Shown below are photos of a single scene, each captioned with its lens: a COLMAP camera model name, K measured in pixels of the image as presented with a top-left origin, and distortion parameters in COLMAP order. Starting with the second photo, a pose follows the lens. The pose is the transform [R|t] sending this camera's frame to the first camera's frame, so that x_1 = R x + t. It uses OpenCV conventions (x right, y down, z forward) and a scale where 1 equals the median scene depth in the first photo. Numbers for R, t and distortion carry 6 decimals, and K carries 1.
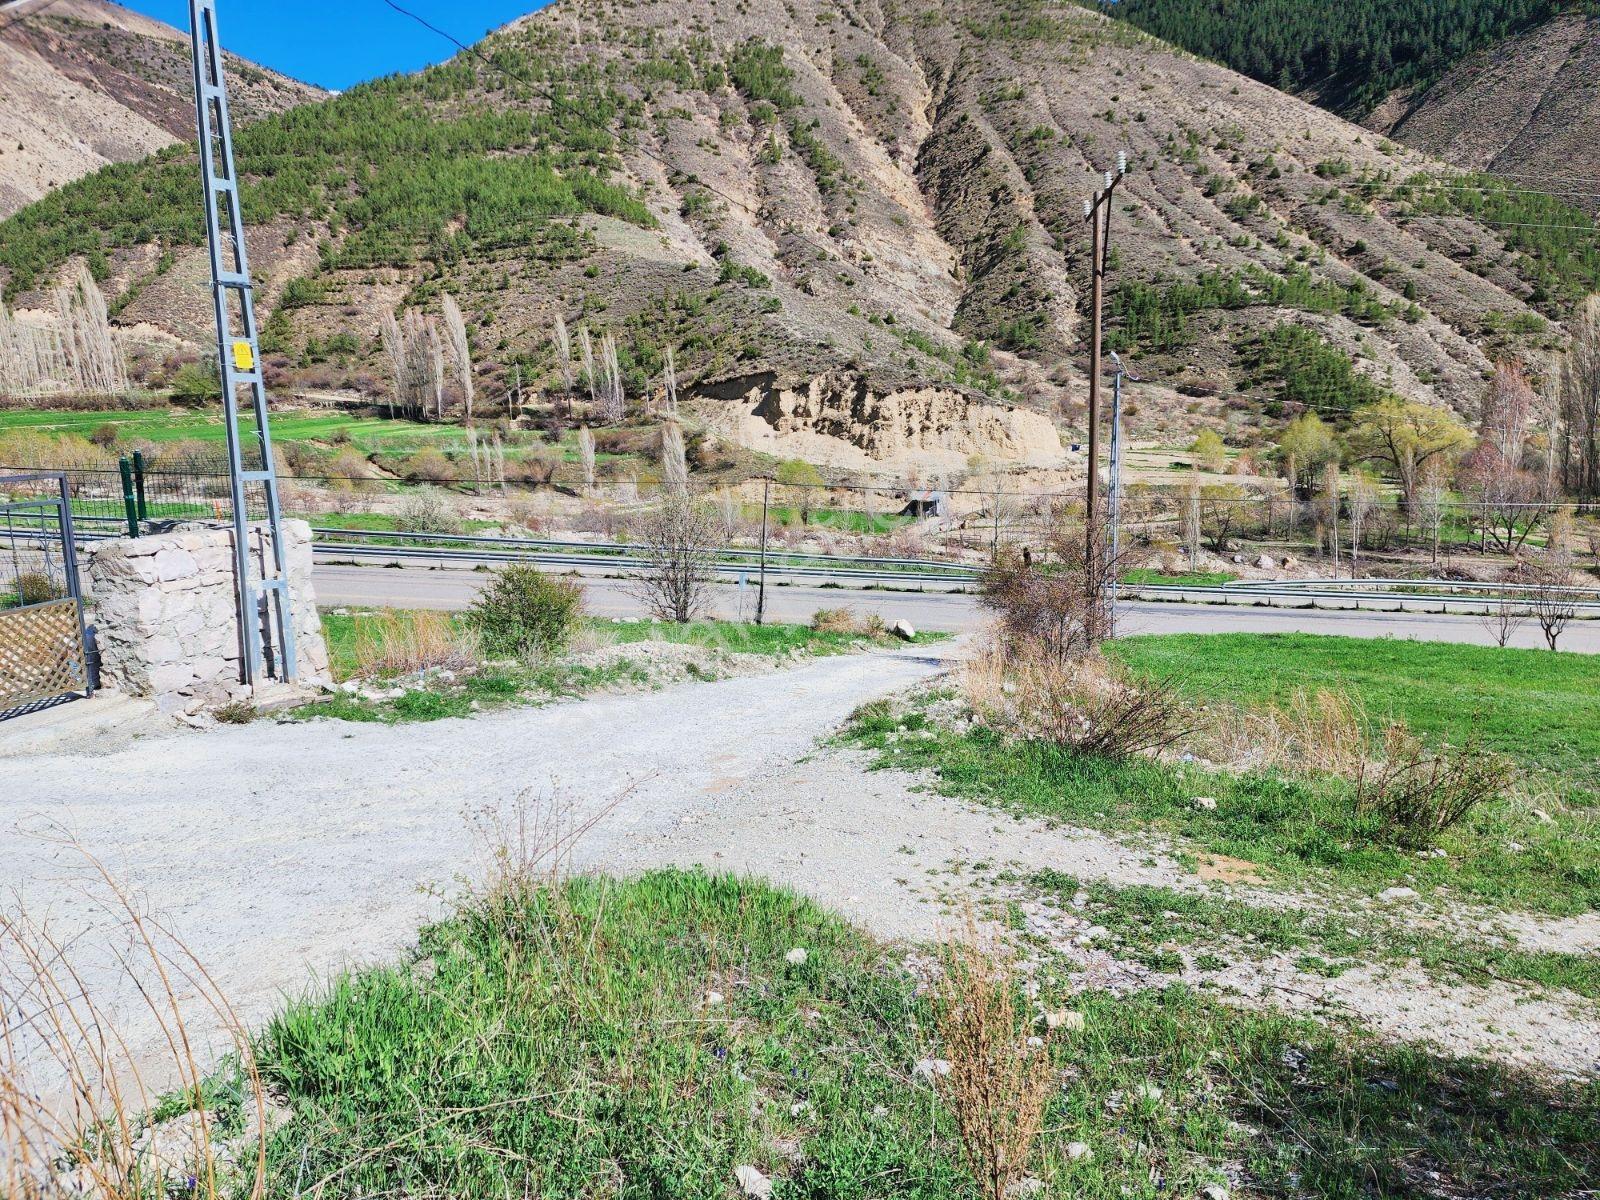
lens RADIAL K [[1059.0, 0, 807.0], [0, 1059.0, 611.0], [0, 0, 1]] dist [0.101351, -0.086776]
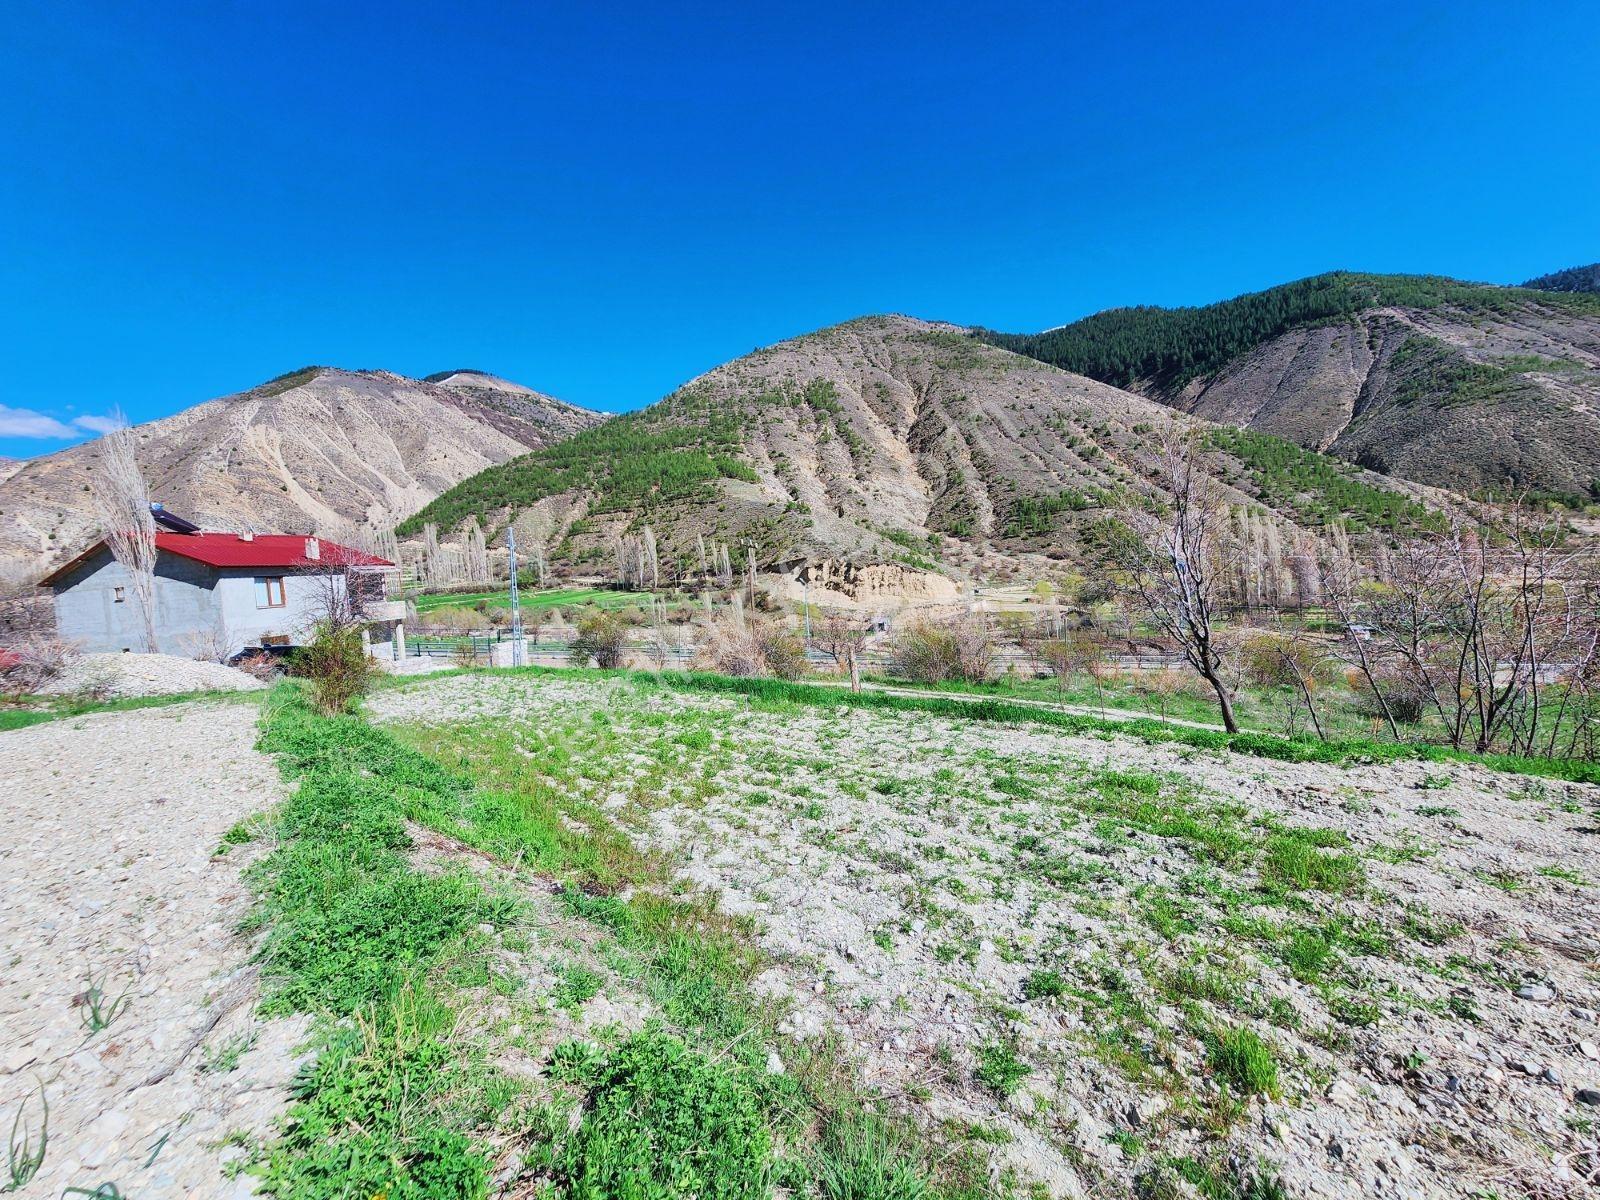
lens RADIAL K [[657.5, 0, 808.2], [0, 657.5, 592.2], [0, 0, 1]] dist [-0.000869, 0.000615]
pose [[0.994156, -0.037758, -0.101134, 0.051524], [0.021969, 0.987996, -0.152908, 0.008806], [0.105694, 0.149792, 0.983052, -0.085942]]
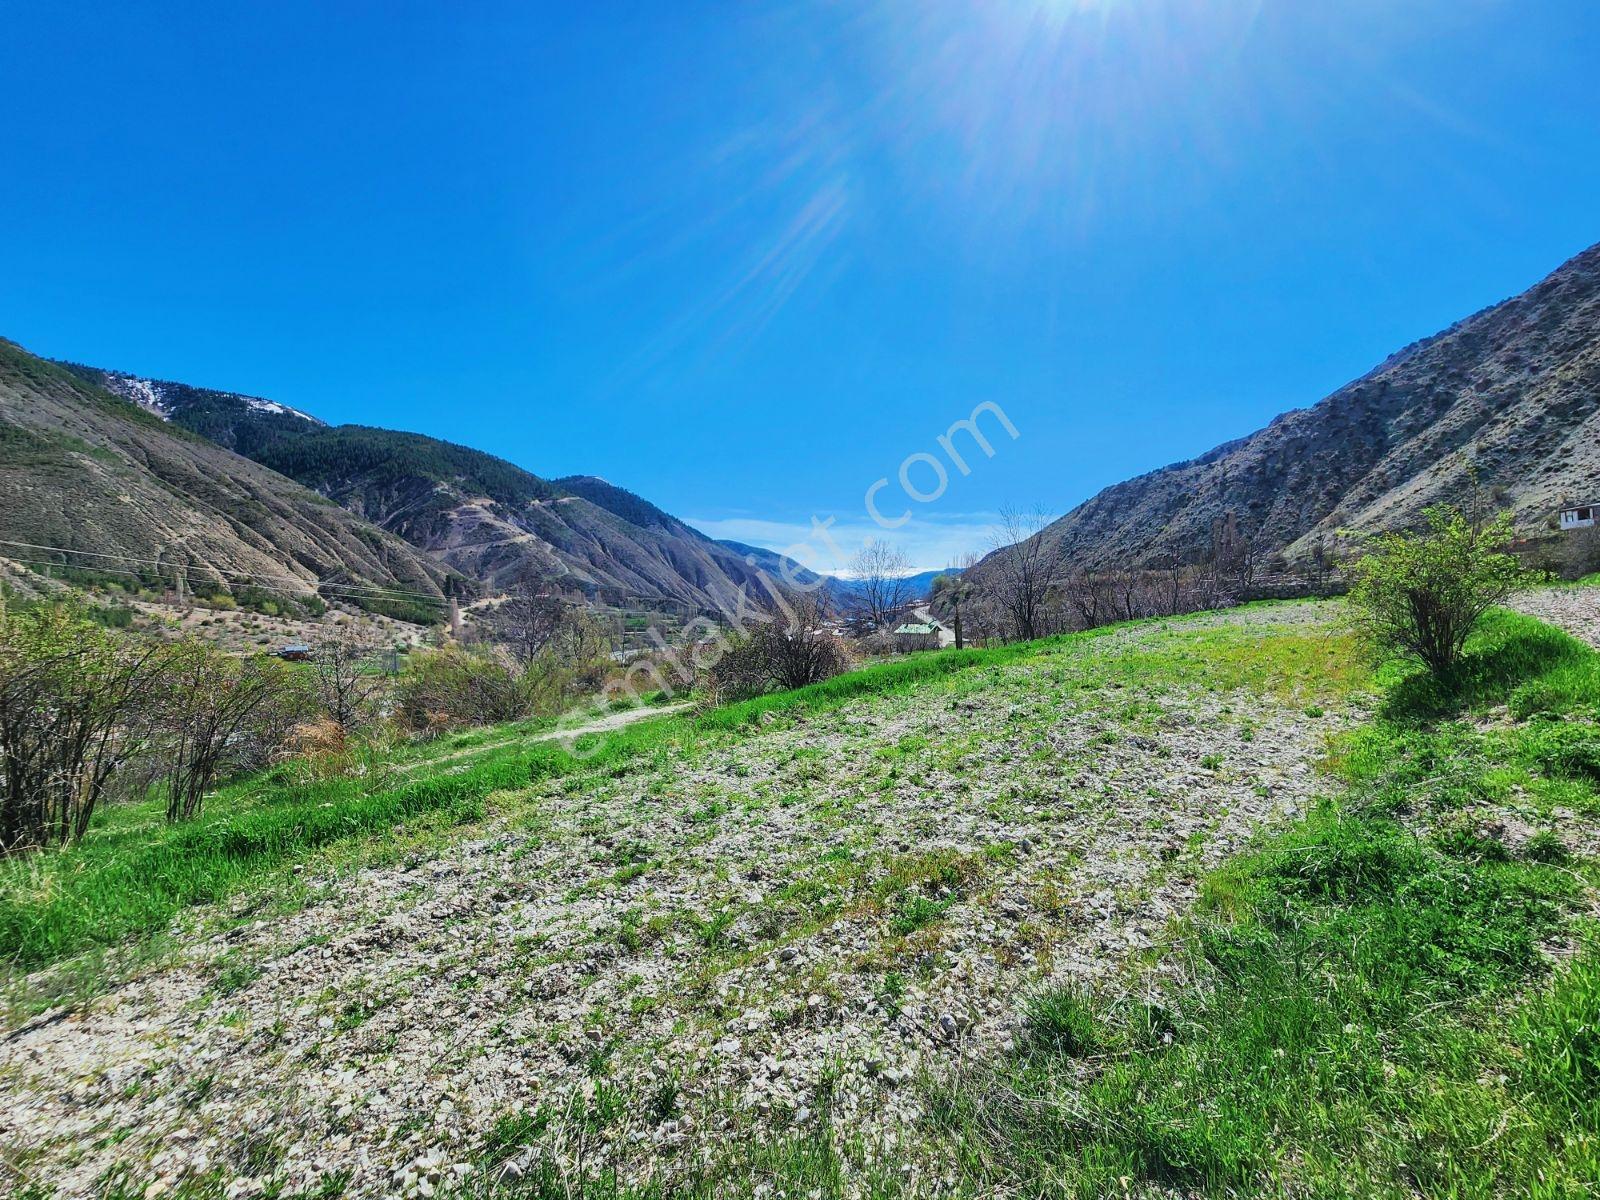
lens RADIAL K [[657.5, 0, 812.0], [0, 657.5, 597.6], [0, 0, 1]] dist [-0.000869, 0.000615]
pose [[-0.044953, 0.026998, 0.998624, -0.008170], [0.196581, 0.980329, -0.017654, 0.002019], [-0.979457, 0.195517, -0.049376, -0.021799]]
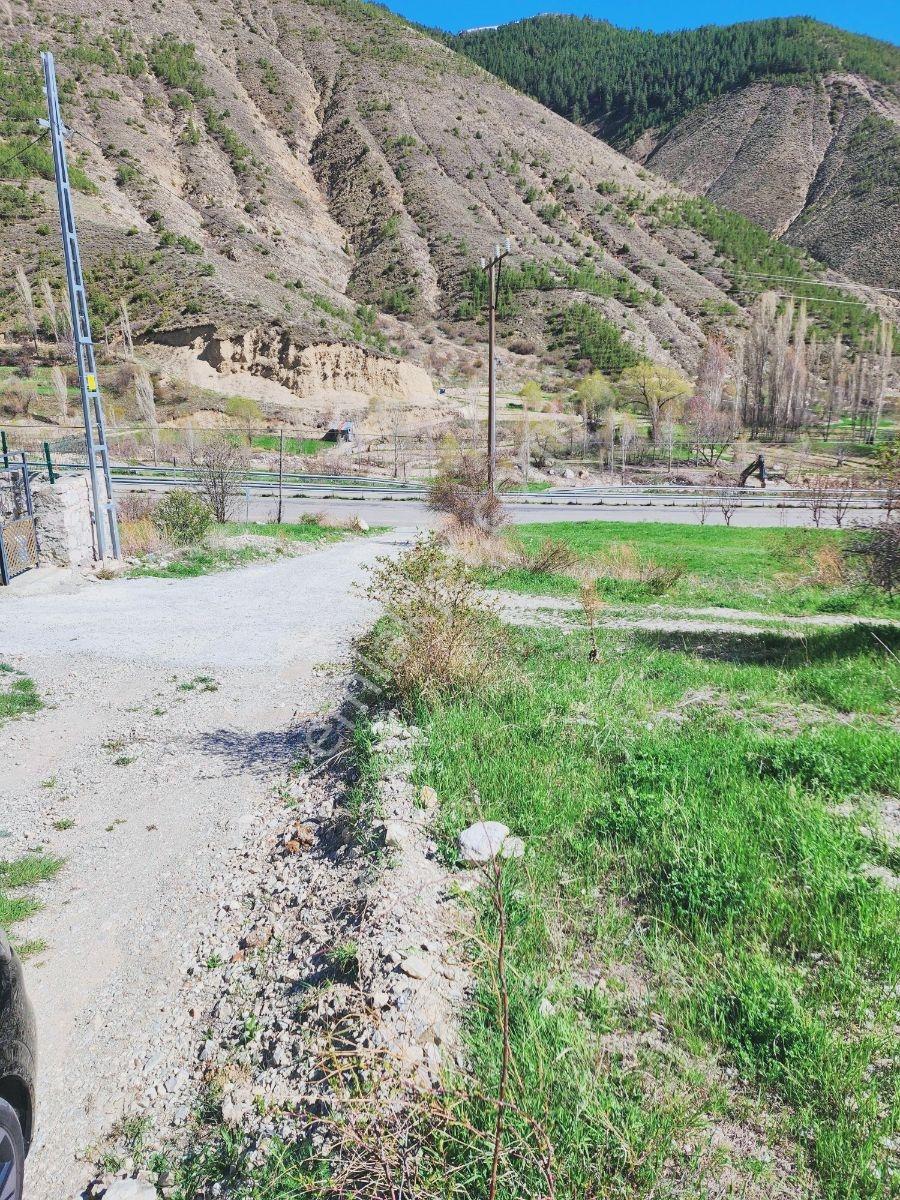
lens RADIAL K [[794.2, 0, 438.4], [0, 794.2, 596.4], [0, 0, 1]] dist [0.101351, -0.086776]
pose [[0.969591, -0.048372, 0.239903, -0.010267], [0.022726, 0.993833, 0.108538, -0.000300], [-0.243674, -0.099785, 0.964710, -0.018059]]
